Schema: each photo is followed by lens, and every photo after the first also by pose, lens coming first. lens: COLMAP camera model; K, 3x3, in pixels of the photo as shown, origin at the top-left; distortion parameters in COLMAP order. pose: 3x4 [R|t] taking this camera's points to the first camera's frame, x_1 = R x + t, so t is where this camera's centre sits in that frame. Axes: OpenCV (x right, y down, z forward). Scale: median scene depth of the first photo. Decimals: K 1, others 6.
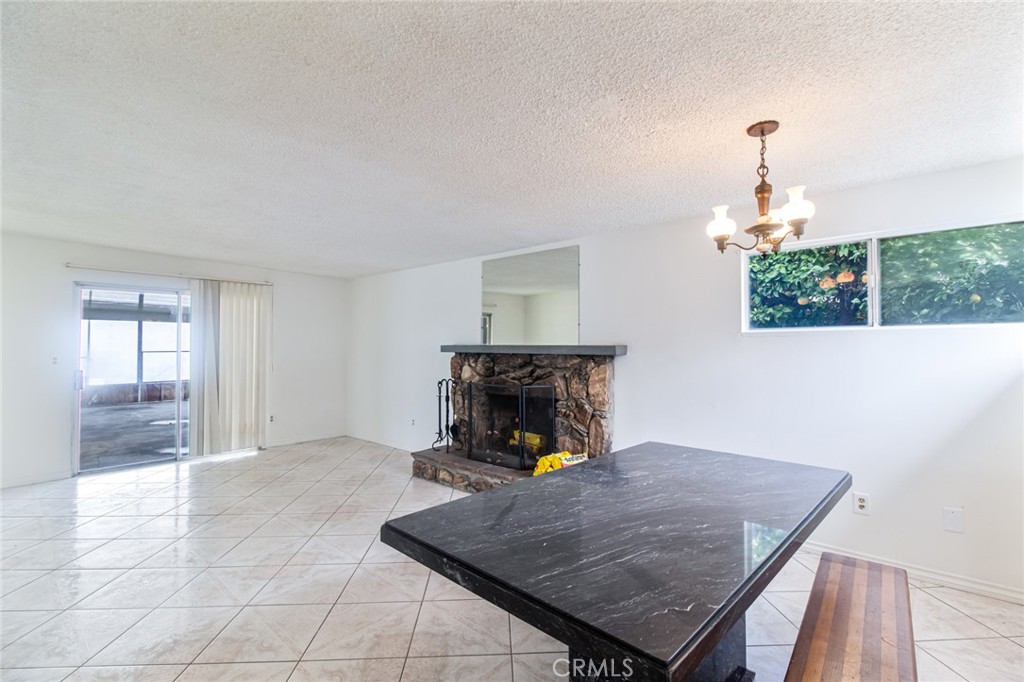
lens RADIAL K [[464.4, 0, 512.0], [0, 464.4, 341.0], [0, 0, 1]] dist [-0.057683, -0.000155]
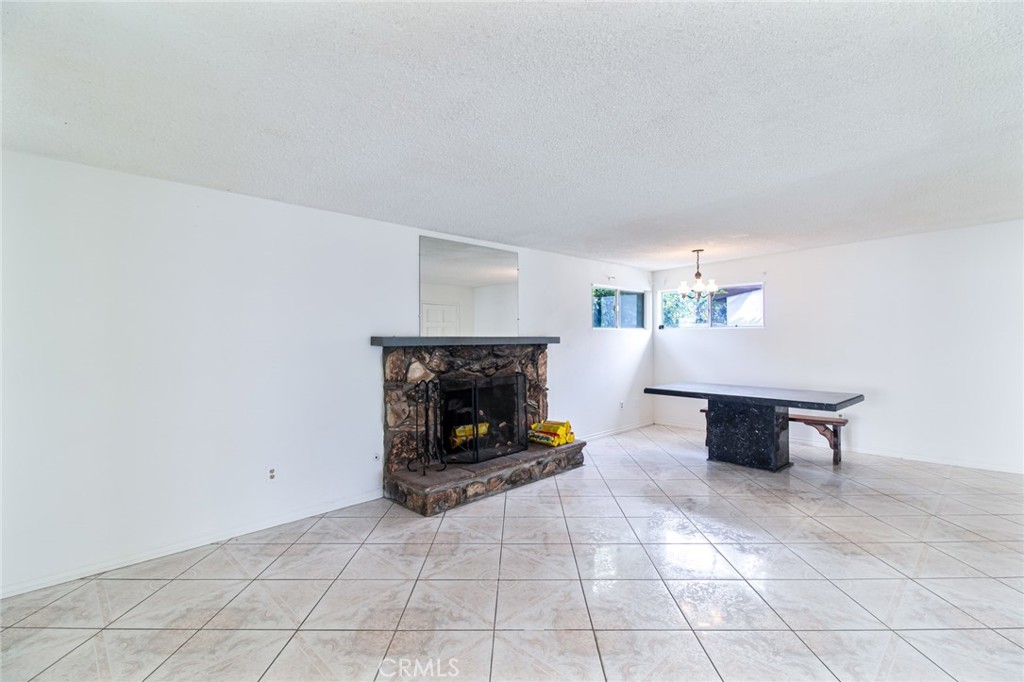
lens RADIAL K [[464.4, 0, 512.0], [0, 464.4, 341.0], [0, 0, 1]] dist [-0.057683, -0.000155]
pose [[0.069655, -0.011279, 0.997507, -0.949808], [-0.008306, 0.999895, 0.011886, 0.006023], [-0.997537, -0.009113, 0.069554, 0.842898]]
